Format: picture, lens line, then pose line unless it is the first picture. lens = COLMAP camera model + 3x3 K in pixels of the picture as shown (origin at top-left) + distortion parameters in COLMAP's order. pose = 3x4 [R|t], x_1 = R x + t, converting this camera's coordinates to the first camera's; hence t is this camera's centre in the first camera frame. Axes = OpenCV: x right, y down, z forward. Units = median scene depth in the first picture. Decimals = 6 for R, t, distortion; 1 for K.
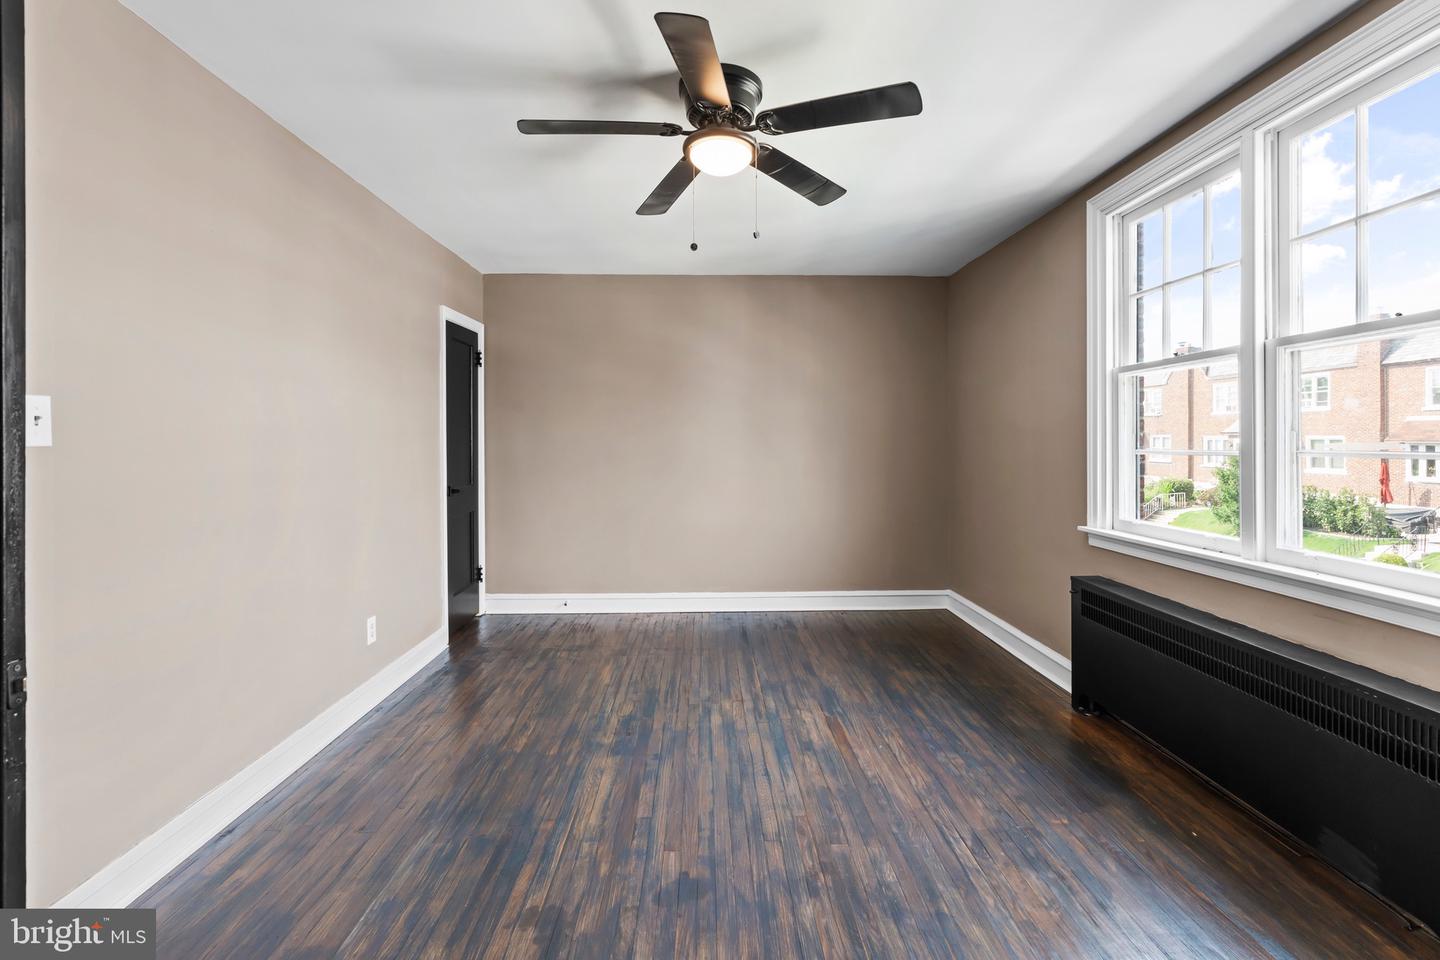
lens RADIAL K [[673.7, 0, 715.8], [0, 673.7, 446.5], [0, 0, 1]] dist [0.000515, 0.000437]
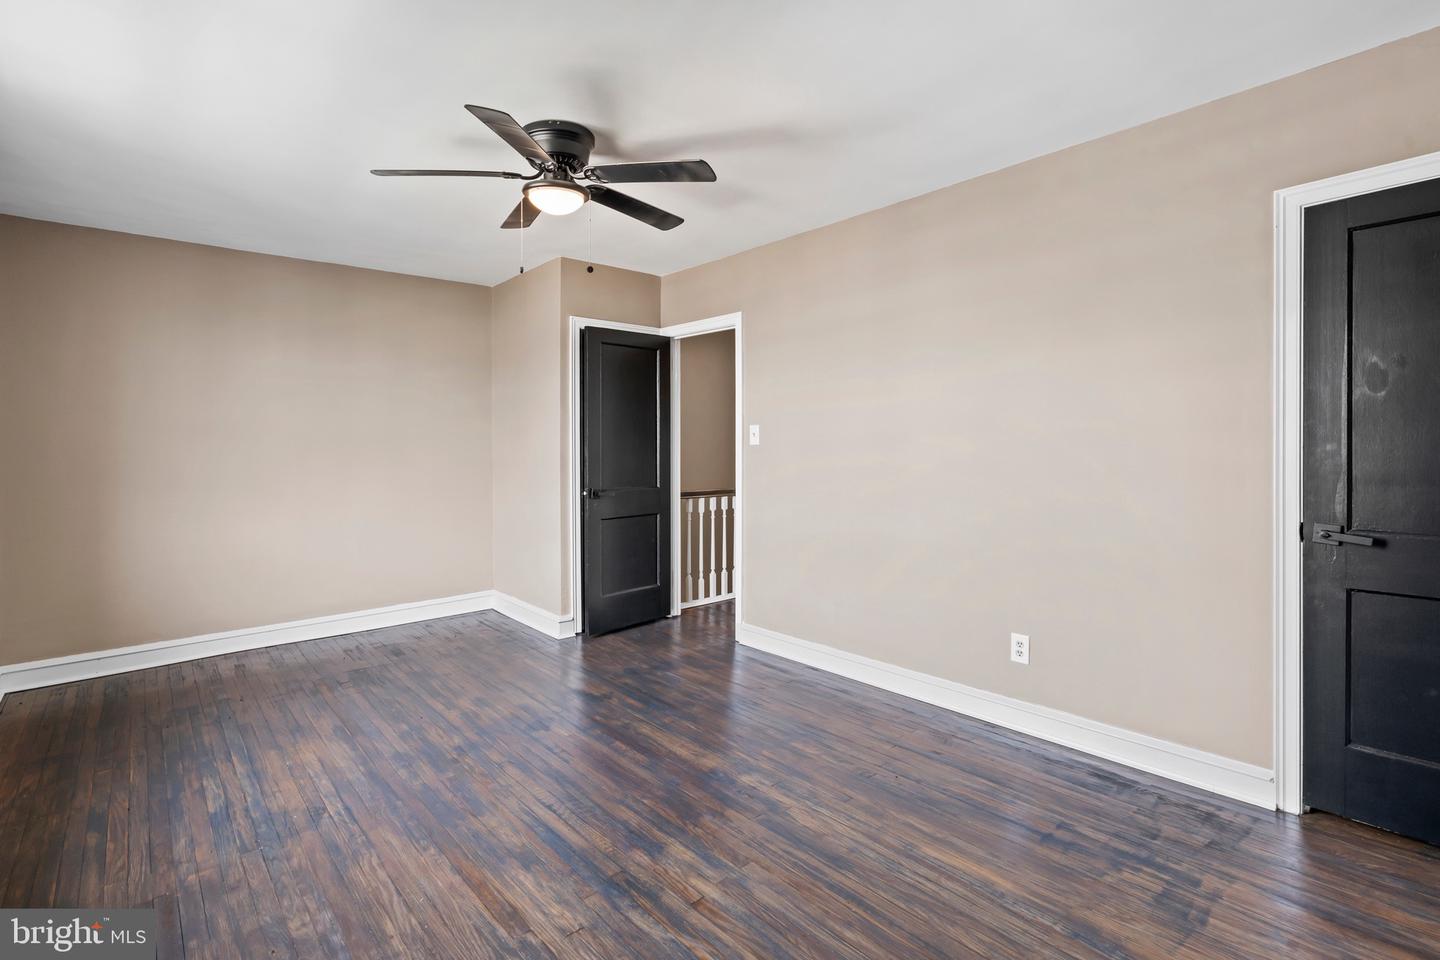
lens RADIAL K [[673.7, 0, 715.8], [0, 673.7, 446.5], [0, 0, 1]] dist [0.000515, 0.000437]
pose [[-0.763944, 0.009899, -0.645206, 0.487633], [0.005793, 0.999947, 0.008482, -0.008522], [0.645256, 0.002742, -0.763962, 1.844770]]
